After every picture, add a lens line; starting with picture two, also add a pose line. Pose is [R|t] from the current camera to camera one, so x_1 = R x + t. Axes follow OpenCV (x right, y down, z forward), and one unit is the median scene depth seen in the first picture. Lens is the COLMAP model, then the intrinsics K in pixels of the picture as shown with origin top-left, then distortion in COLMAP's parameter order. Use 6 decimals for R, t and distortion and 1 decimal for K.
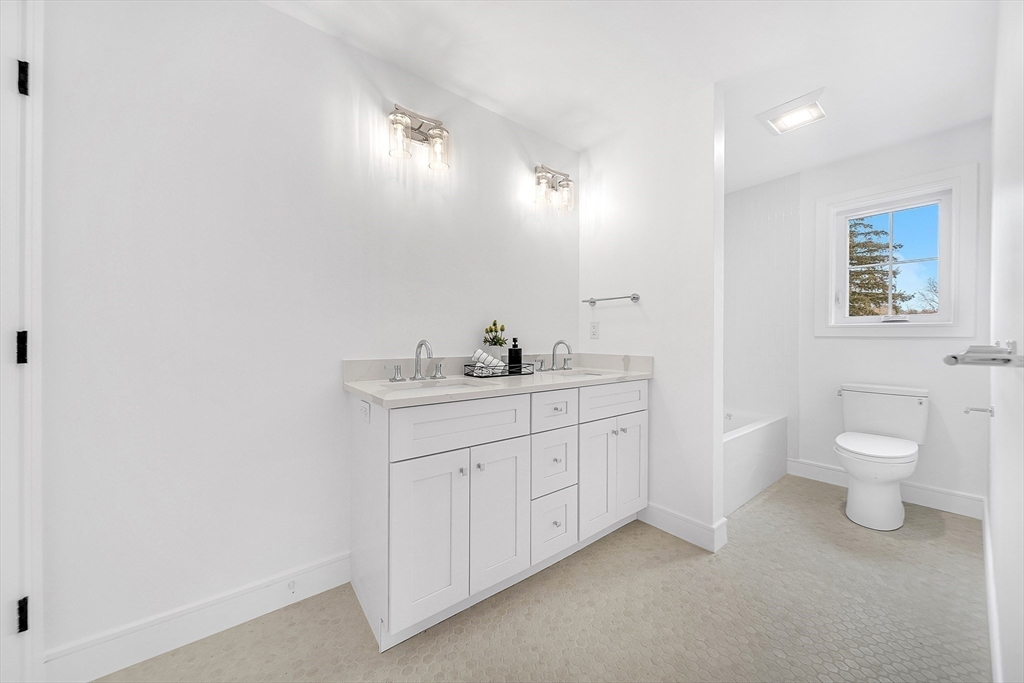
lens RADIAL K [[366.0, 0, 506.0], [0, 366.0, 338.4], [0, 0, 1]] dist [-0.000043, -0.000027]
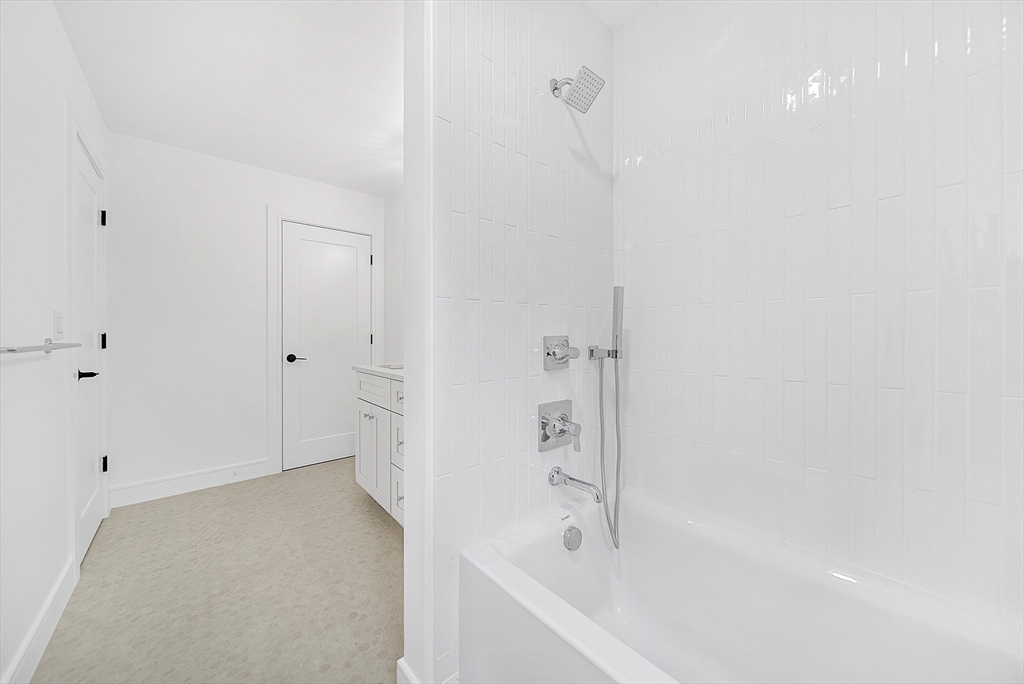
lens RADIAL K [[366.0, 0, 506.0], [0, 366.0, 338.9], [0, 0, 1]] dist [-0.000043, -0.000027]
pose [[0.046348, 0.001793, -0.998924, 0.627432], [-0.009052, 0.999958, 0.001375, 0.005065], [0.998884, 0.008978, 0.046362, 0.620468]]
